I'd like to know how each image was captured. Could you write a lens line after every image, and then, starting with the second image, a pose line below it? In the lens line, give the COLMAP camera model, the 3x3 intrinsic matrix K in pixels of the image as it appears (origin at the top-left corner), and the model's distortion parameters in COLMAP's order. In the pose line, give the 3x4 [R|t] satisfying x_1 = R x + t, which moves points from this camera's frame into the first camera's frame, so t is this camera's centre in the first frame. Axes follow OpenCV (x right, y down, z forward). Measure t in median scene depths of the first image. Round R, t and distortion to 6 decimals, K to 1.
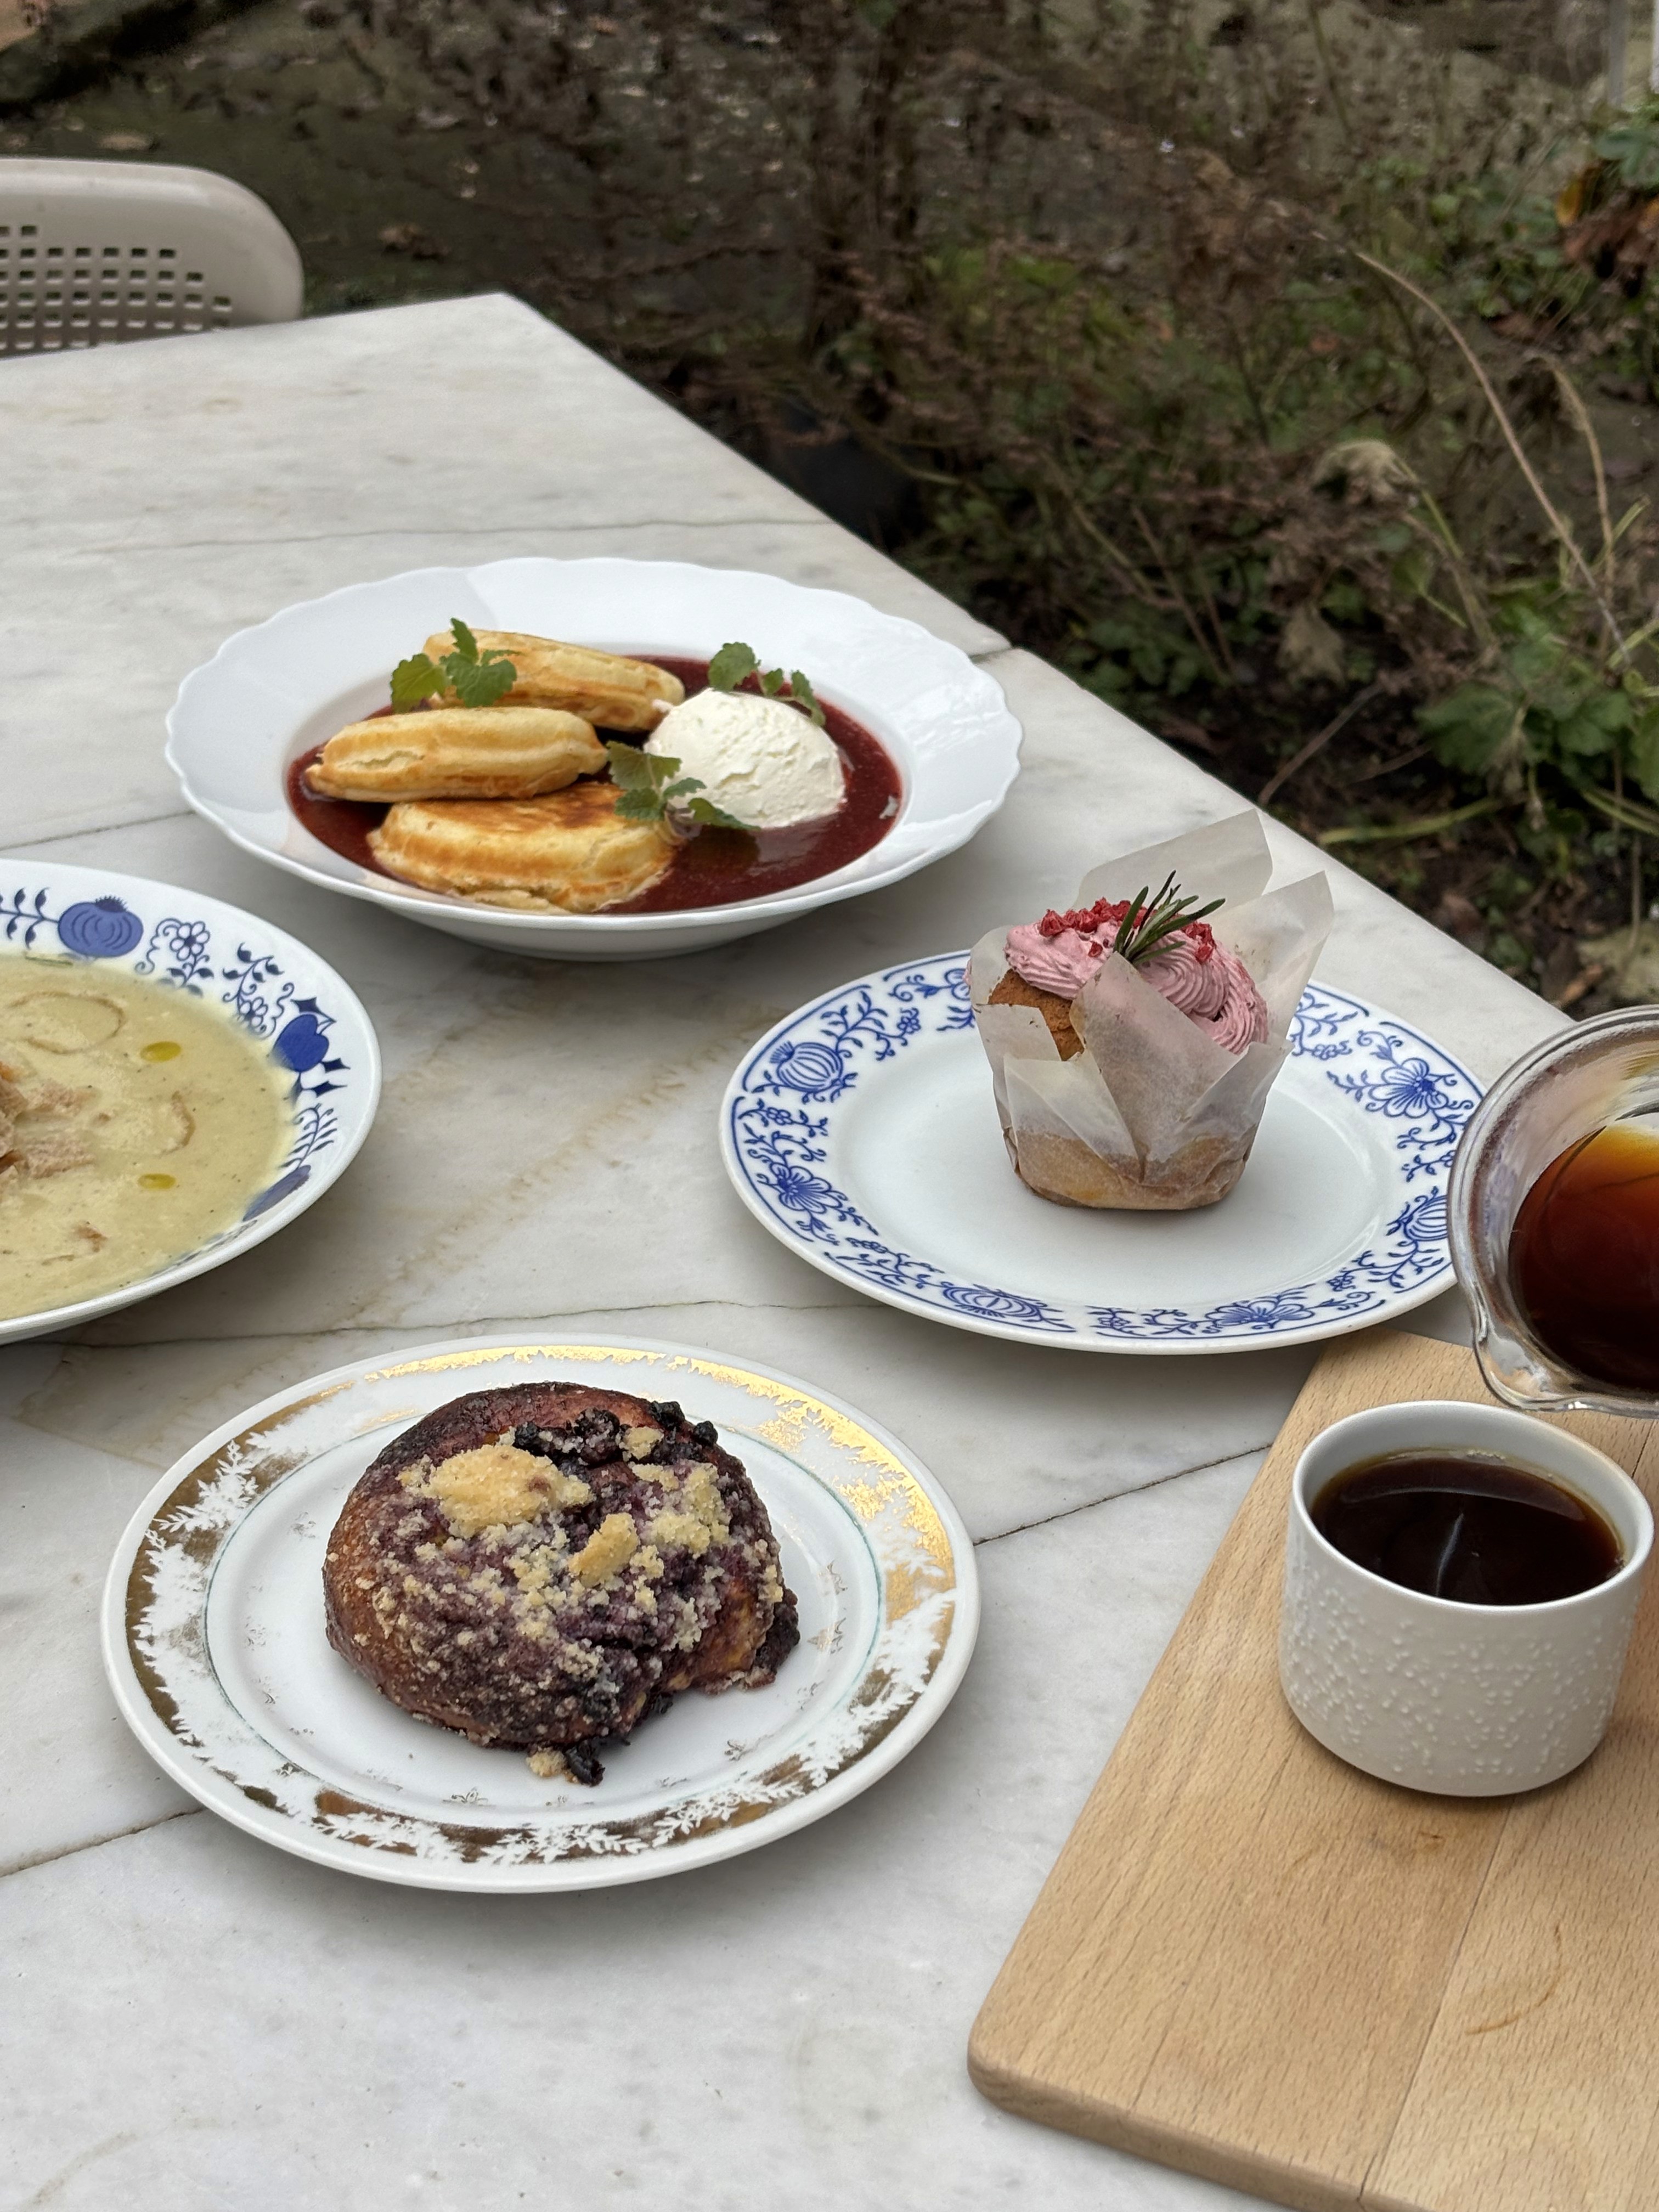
lens RADIAL K [[3548.5, 0, 882.2], [0, 3548.5, 1116.7], [0, 0, 1]] dist [0.274241, -1.142641]
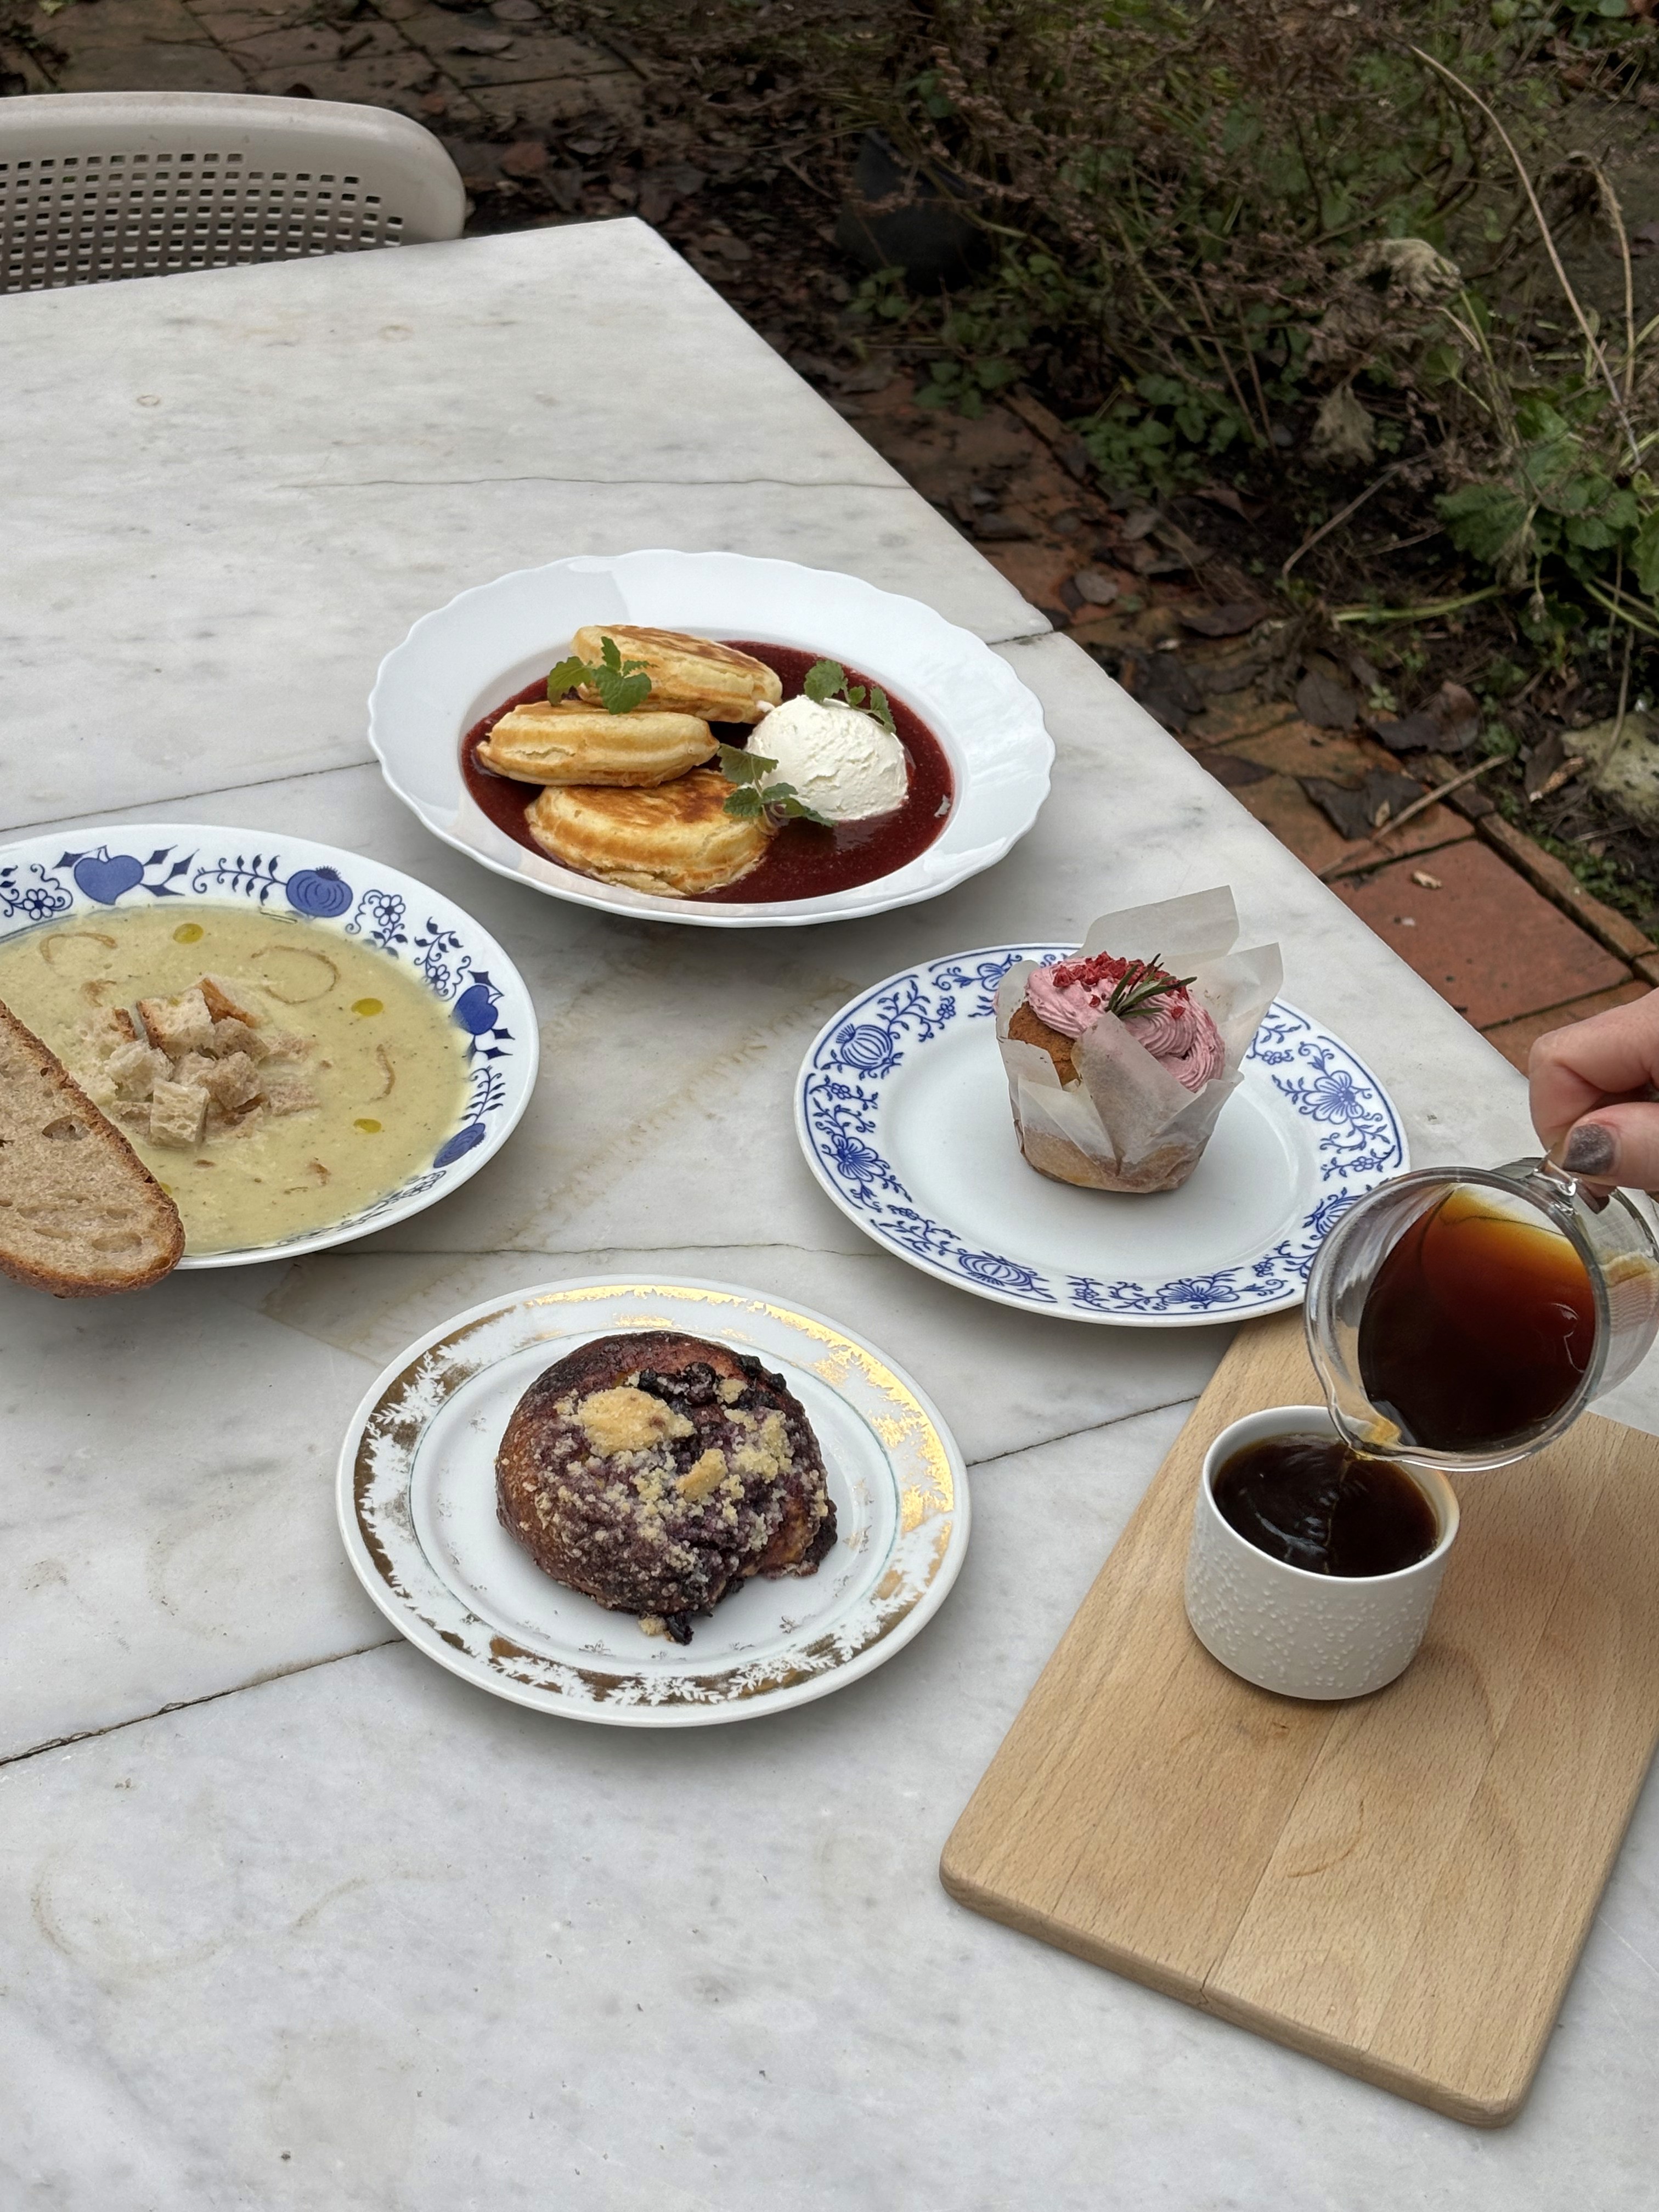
lens RADIAL K [[3456.2, 0, 829.5], [0, 3456.2, 1106.0], [0, 0, 1]] dist [0.273124, -1.236068]
pose [[0.997435, 0.070122, -0.014345, -0.015024], [-0.068199, 0.991933, 0.106858, -0.130090], [0.021722, -0.105606, 0.994171, -0.248896]]
